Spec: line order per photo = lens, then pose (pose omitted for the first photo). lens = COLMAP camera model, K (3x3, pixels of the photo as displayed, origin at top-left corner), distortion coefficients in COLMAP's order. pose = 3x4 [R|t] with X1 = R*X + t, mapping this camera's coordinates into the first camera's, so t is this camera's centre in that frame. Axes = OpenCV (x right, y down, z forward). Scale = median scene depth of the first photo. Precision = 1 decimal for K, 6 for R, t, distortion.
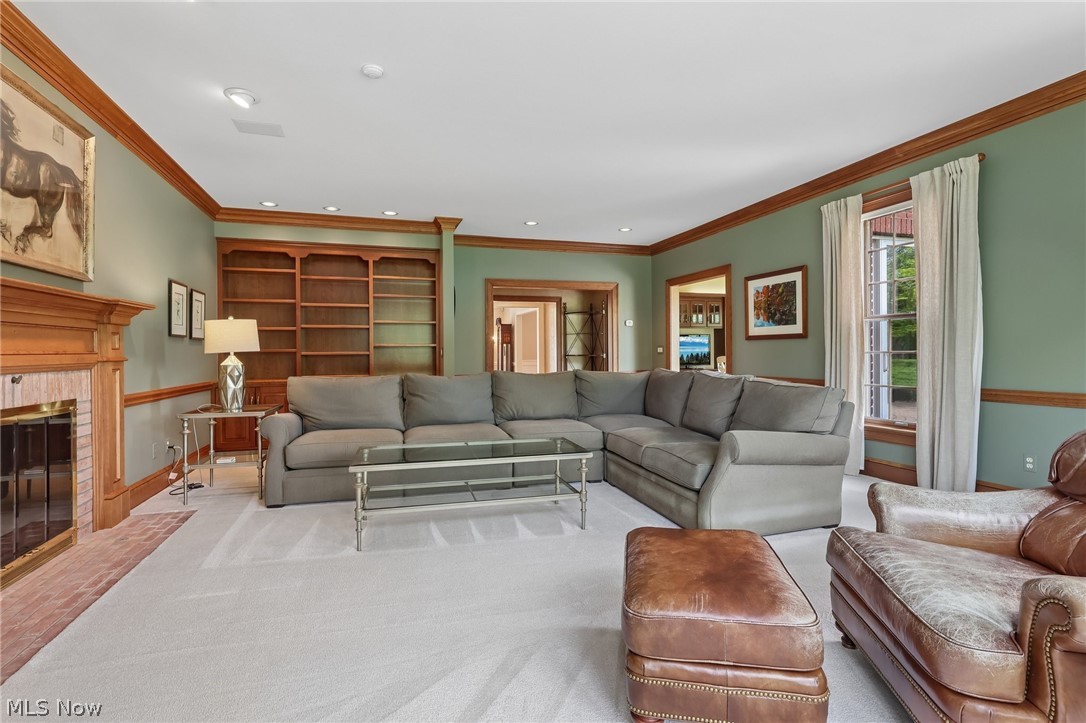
lens RADIAL K [[511.2, 0, 540.4], [0, 511.2, 352.3], [0, 0, 1]] dist [-0.000602, -0.000158]
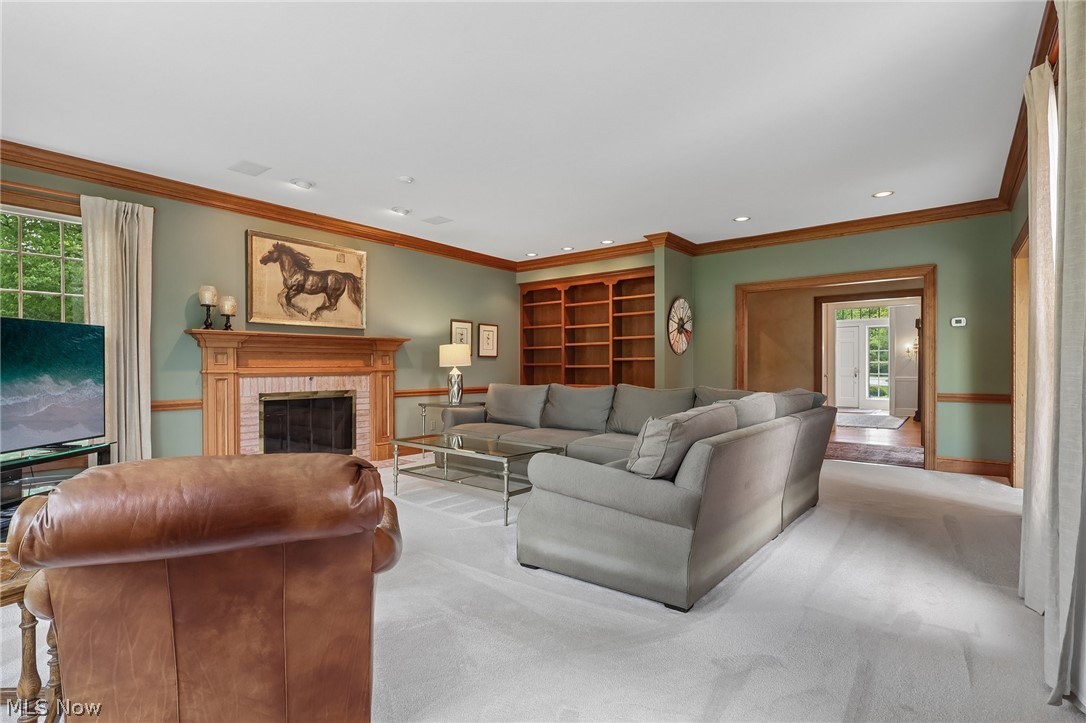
lens RADIAL K [[534.1, 0, 543.3], [0, 534.1, 365.7], [0, 0, 1]] dist [0.040837, 0.000250]
pose [[0.562596, 0.004011, -0.826722, 1.115409], [-0.000863, 0.999991, 0.004265, -0.010494], [0.826732, -0.001686, 0.562594, 0.410768]]
